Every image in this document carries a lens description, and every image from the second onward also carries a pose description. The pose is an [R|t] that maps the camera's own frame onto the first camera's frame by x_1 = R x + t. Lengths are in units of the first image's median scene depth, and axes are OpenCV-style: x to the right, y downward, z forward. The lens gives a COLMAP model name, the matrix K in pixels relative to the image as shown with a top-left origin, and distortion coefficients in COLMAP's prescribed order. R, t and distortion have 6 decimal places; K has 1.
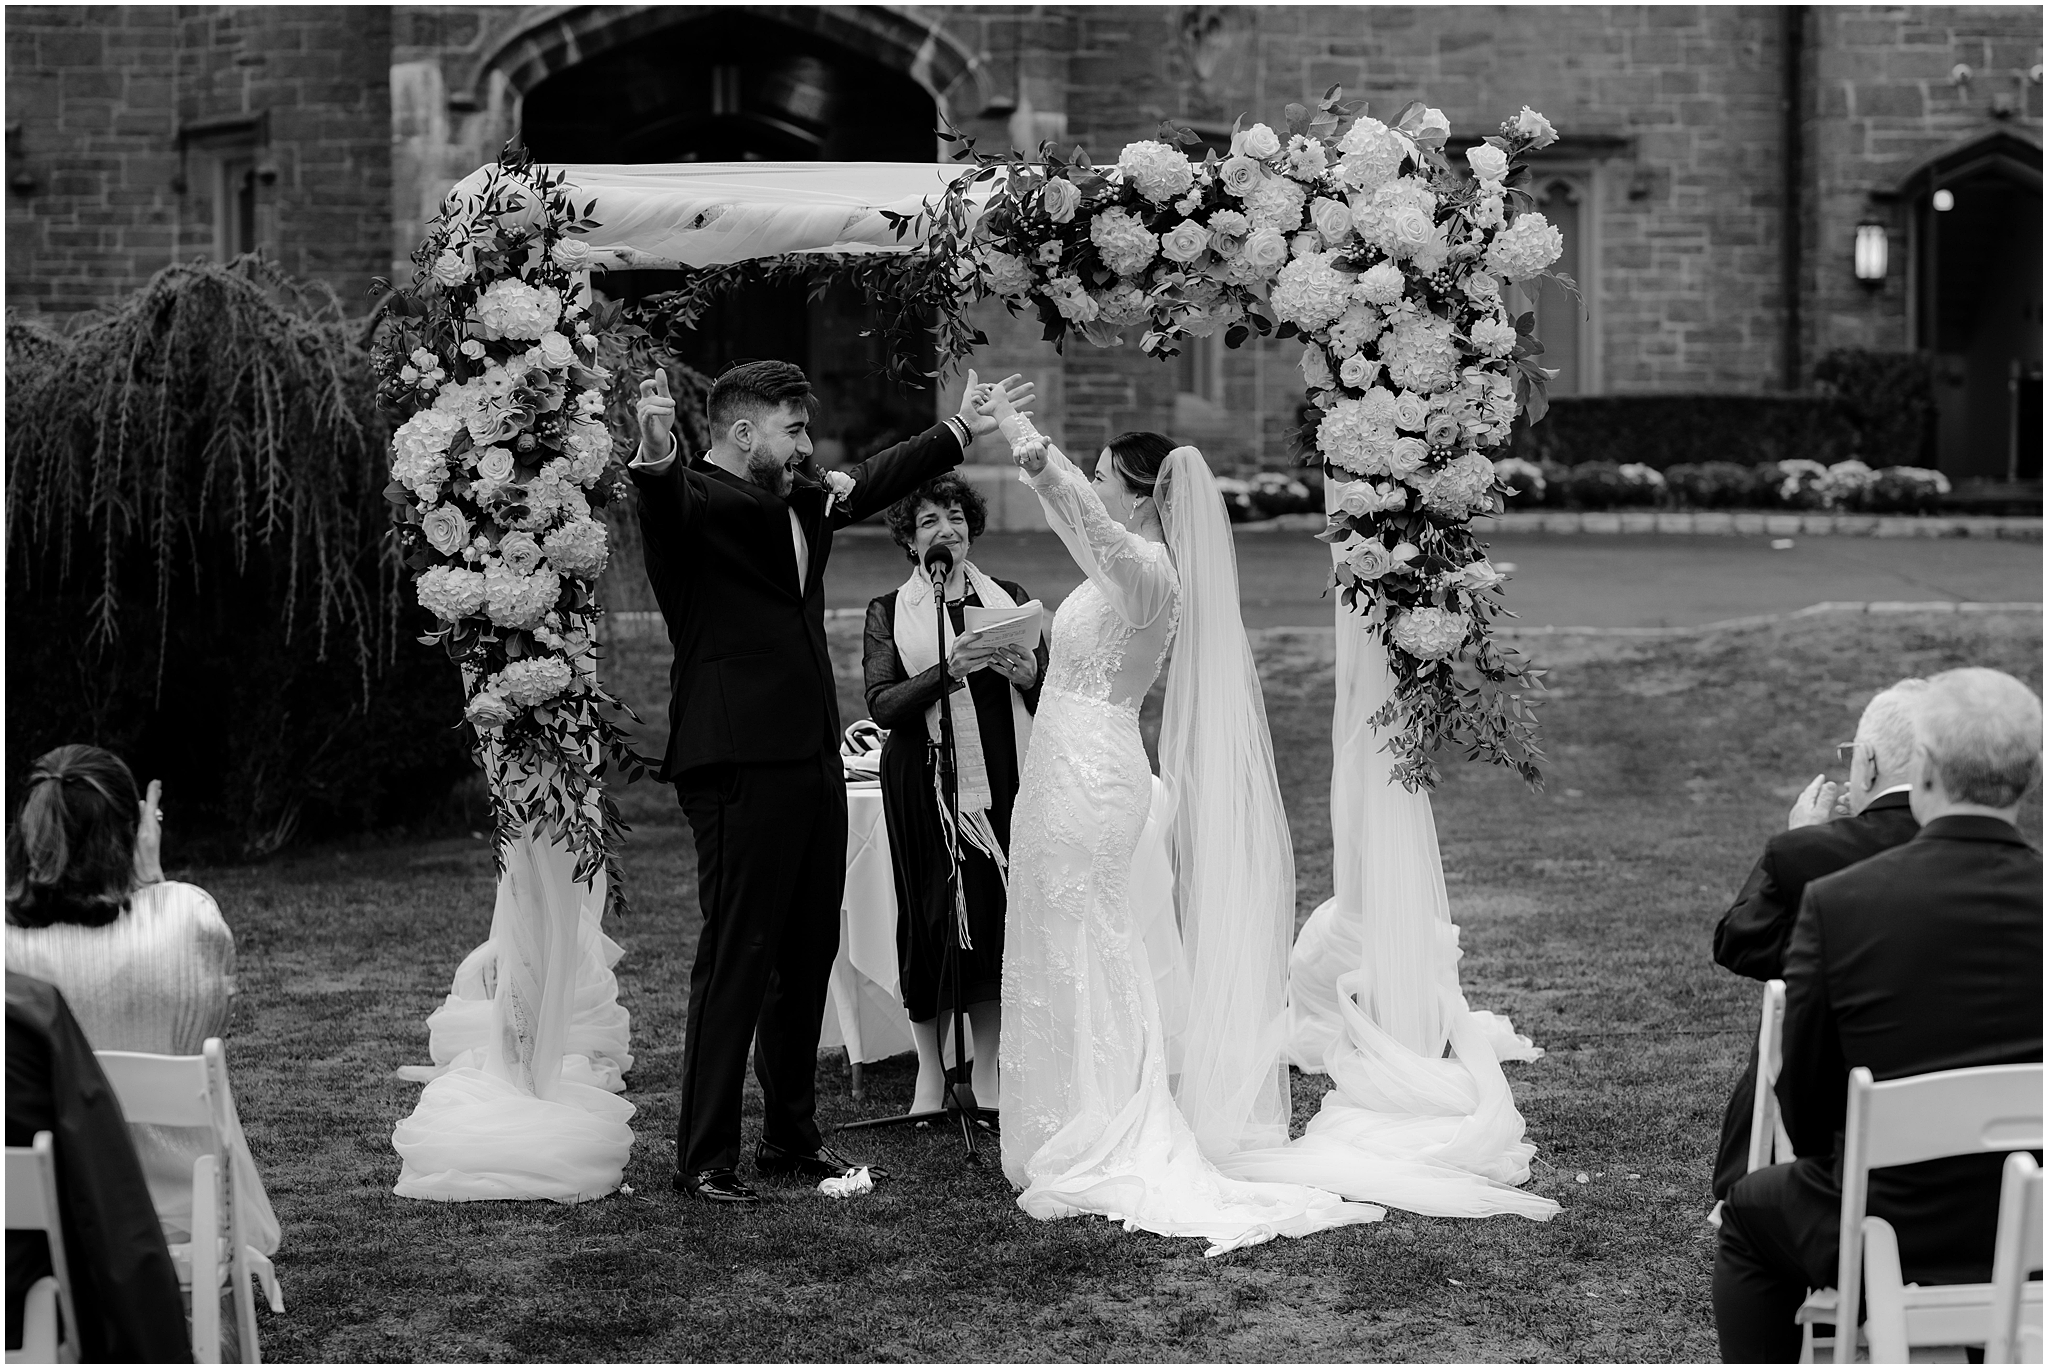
lens RADIAL K [[4914.6, 0, 1028.0], [0, 4914.6, 665.4], [0, 0, 1]] dist [0.034119, -0.301208]
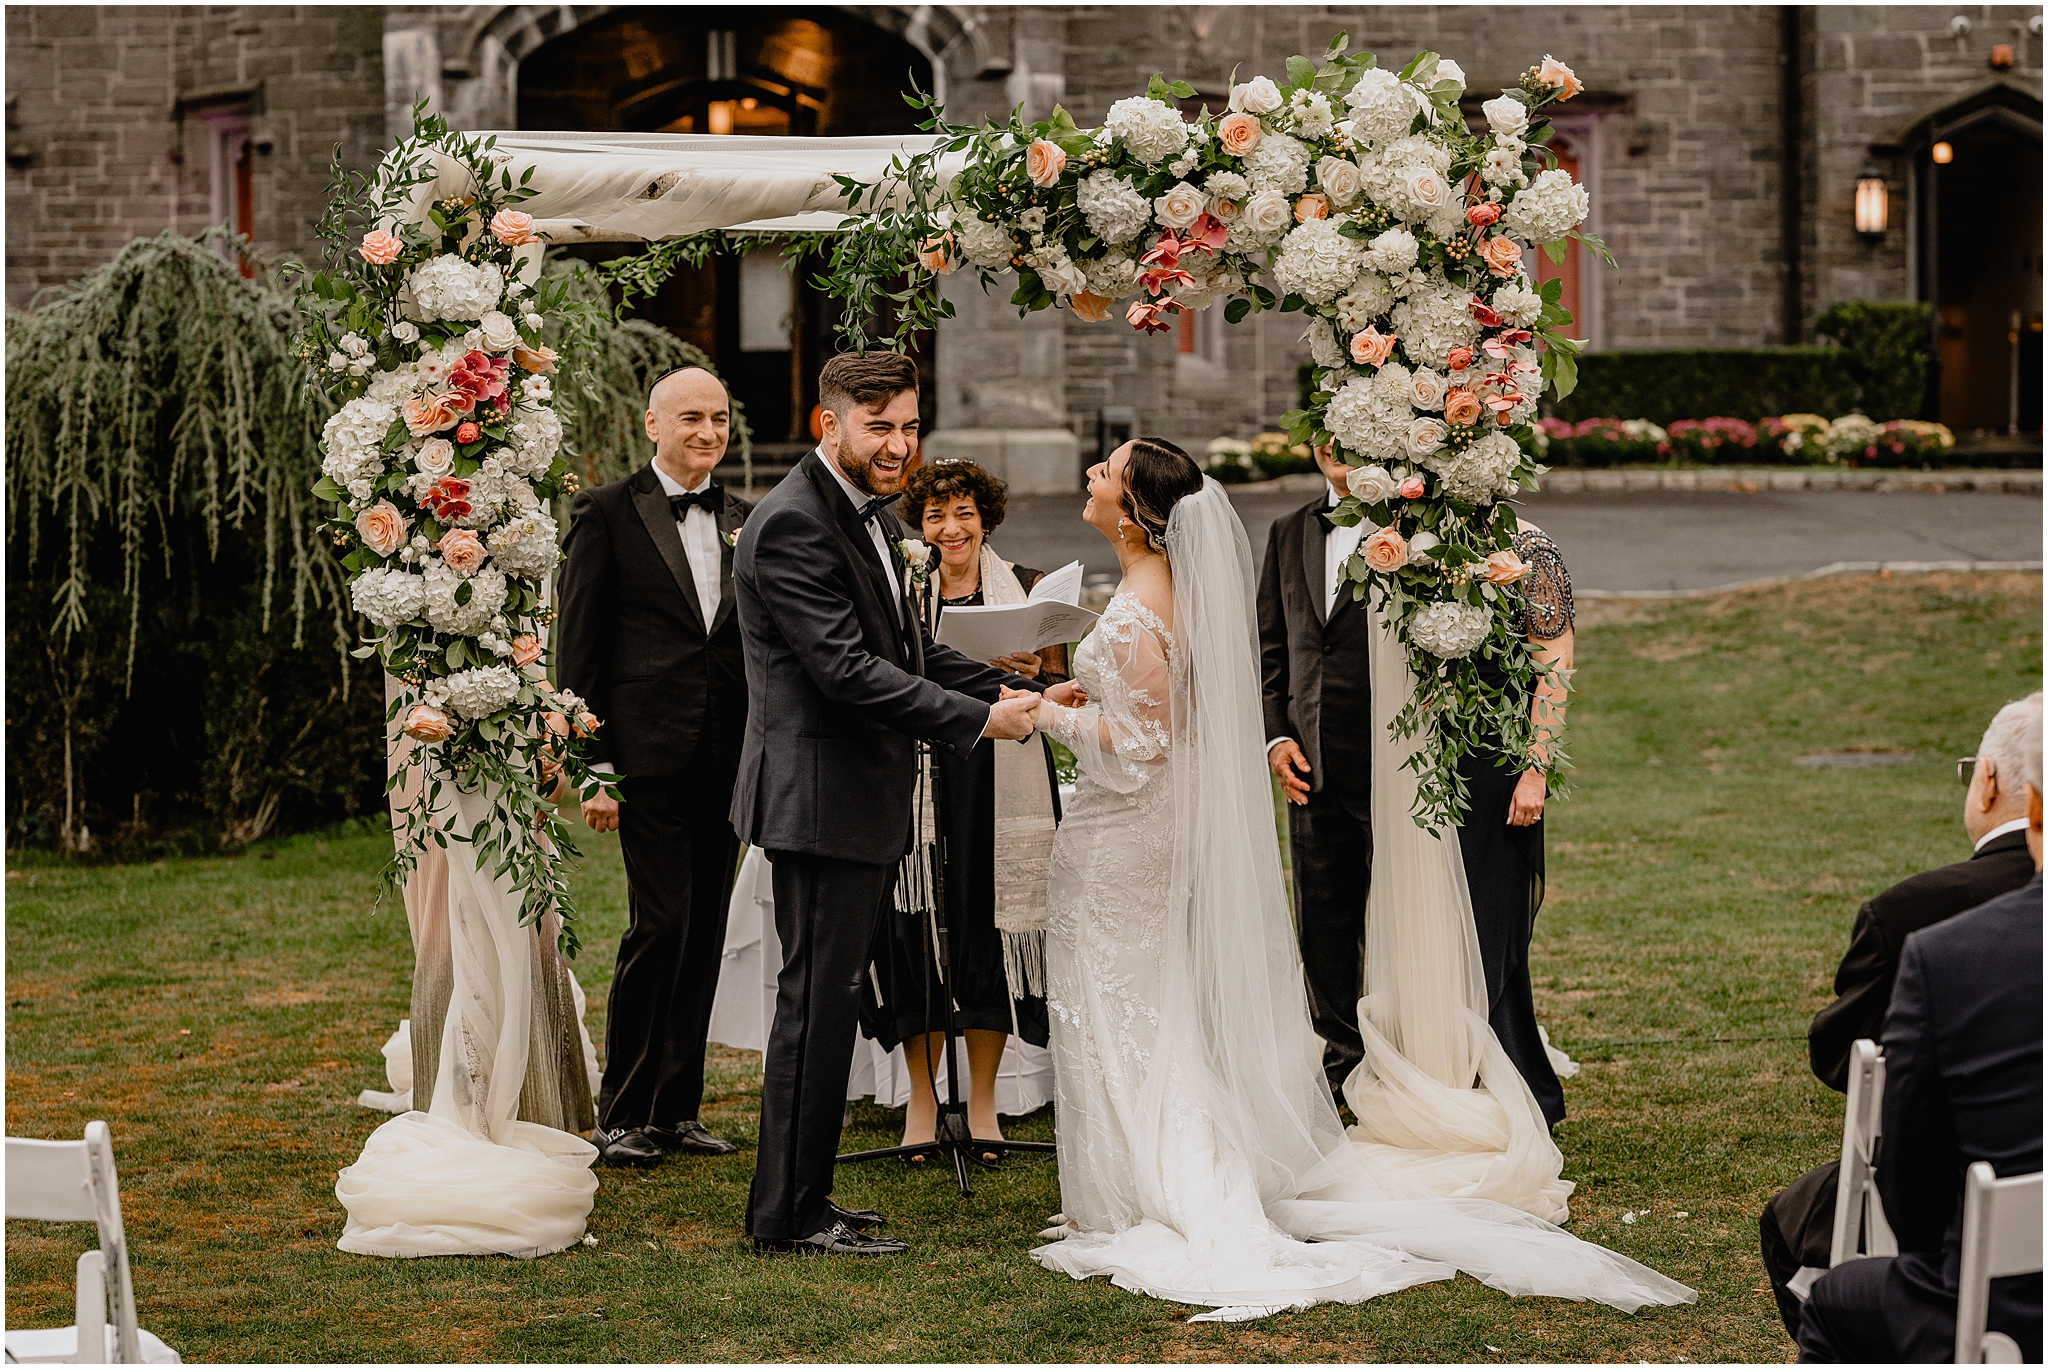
lens RADIAL K [[4758.5, 0, 1024.0], [0, 4758.5, 684.5], [0, 0, 1]] dist [-0.034548, 0.406449]
pose [[0.999944, -0.010281, -0.002605, 0.001895], [0.010319, 0.999834, 0.015018, -0.006126], [0.002450, -0.015044, 0.999884, 0.065310]]
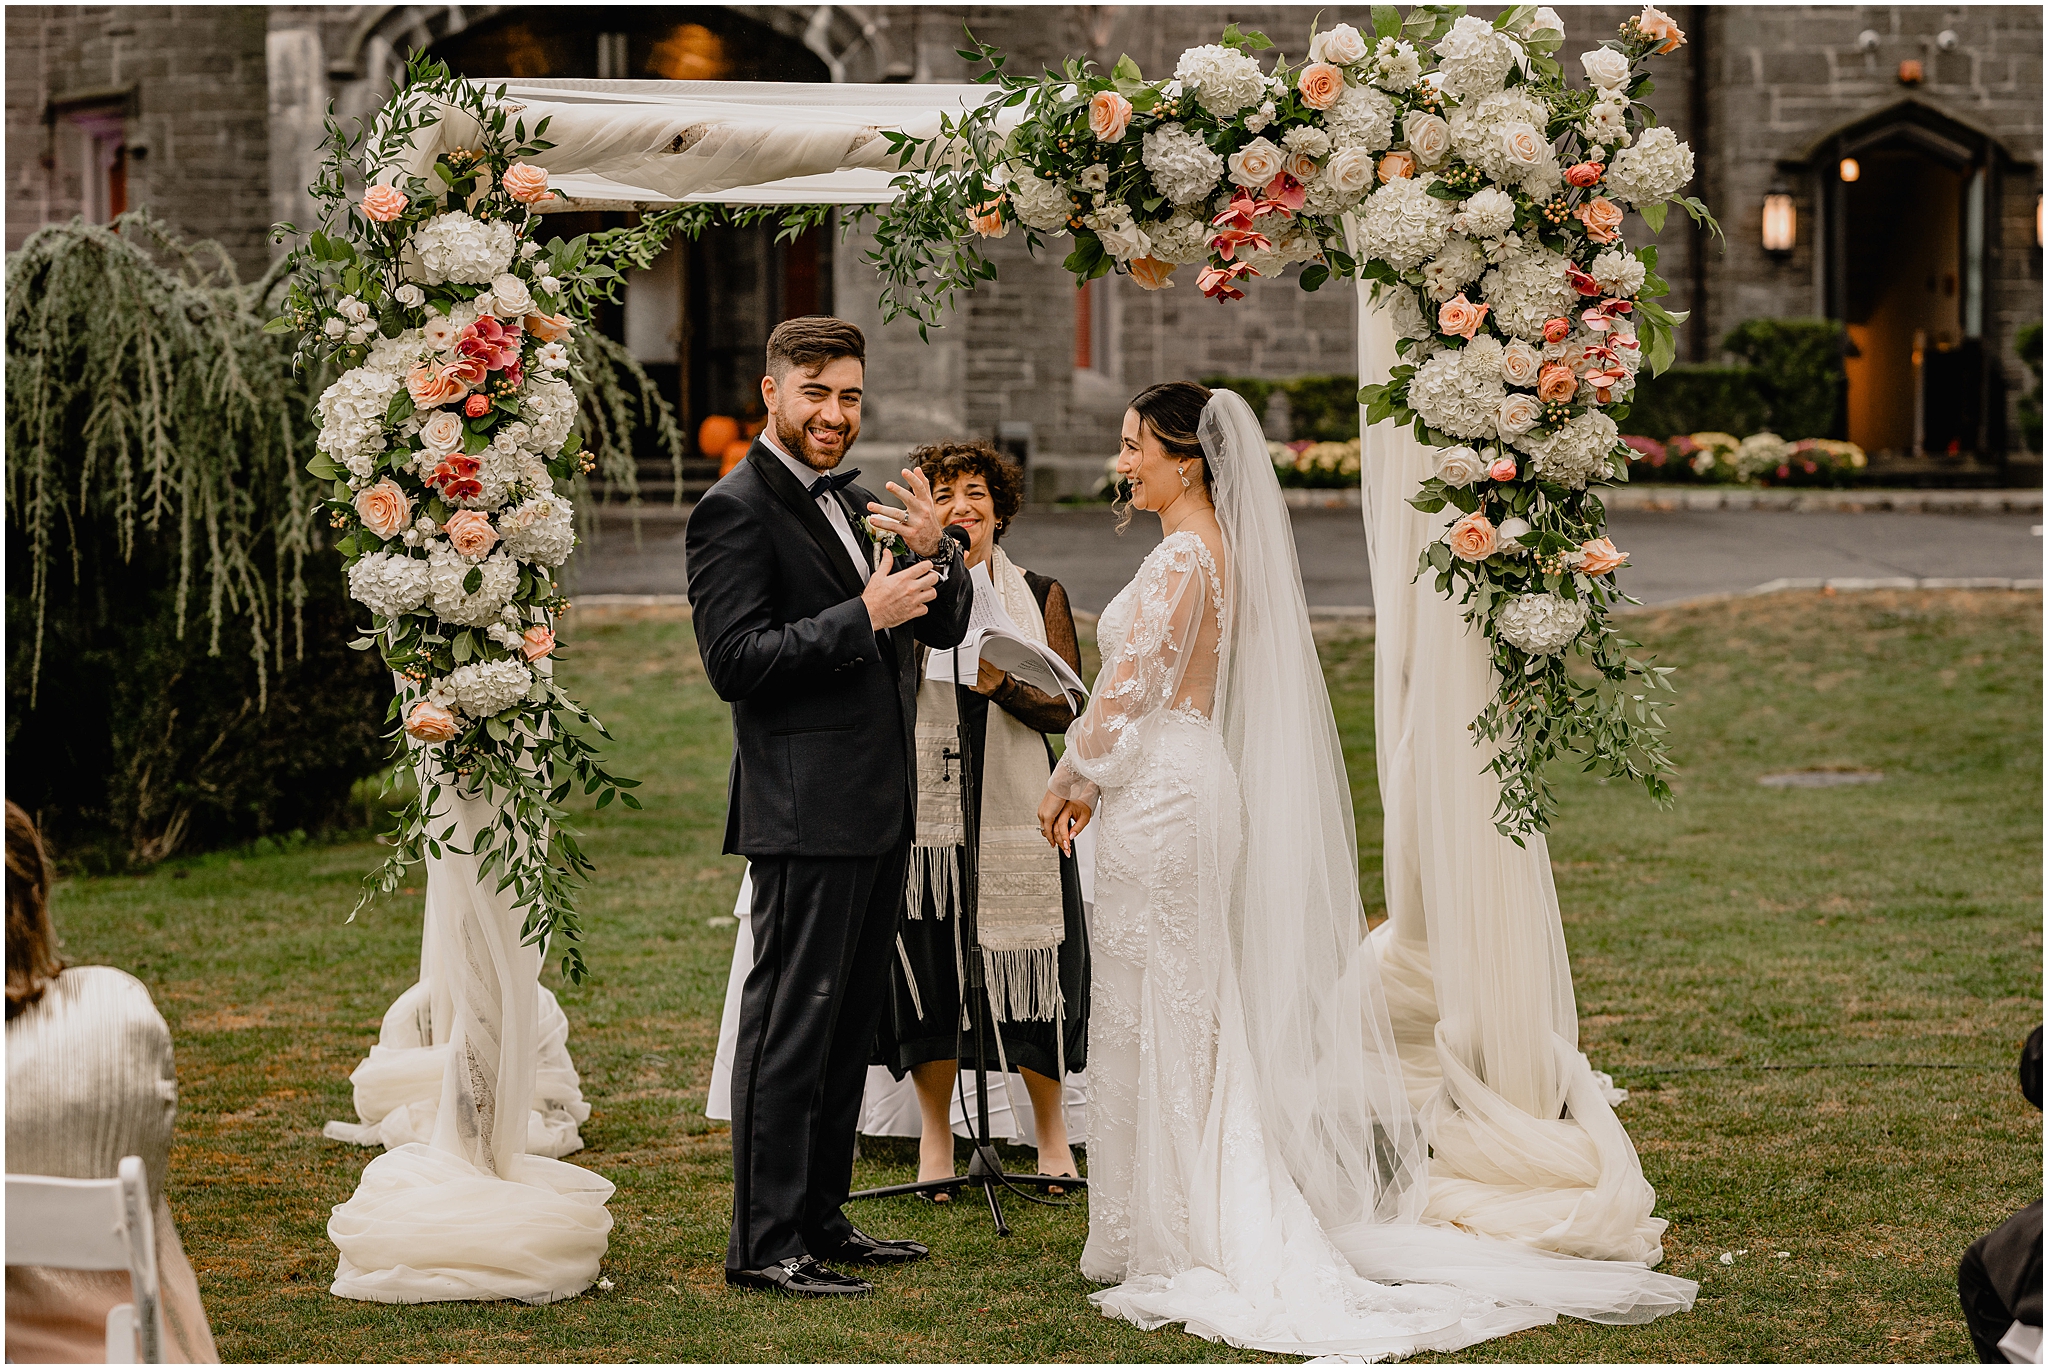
lens RADIAL K [[4758.5, 0, 1024.0], [0, 4758.5, 684.5], [0, 0, 1]] dist [-0.034548, 0.406449]
pose [[0.999462, -0.007199, 0.031987, -0.020826], [0.006916, 0.999936, 0.008941, -0.002274], [-0.032049, -0.008715, 0.999448, 0.106162]]
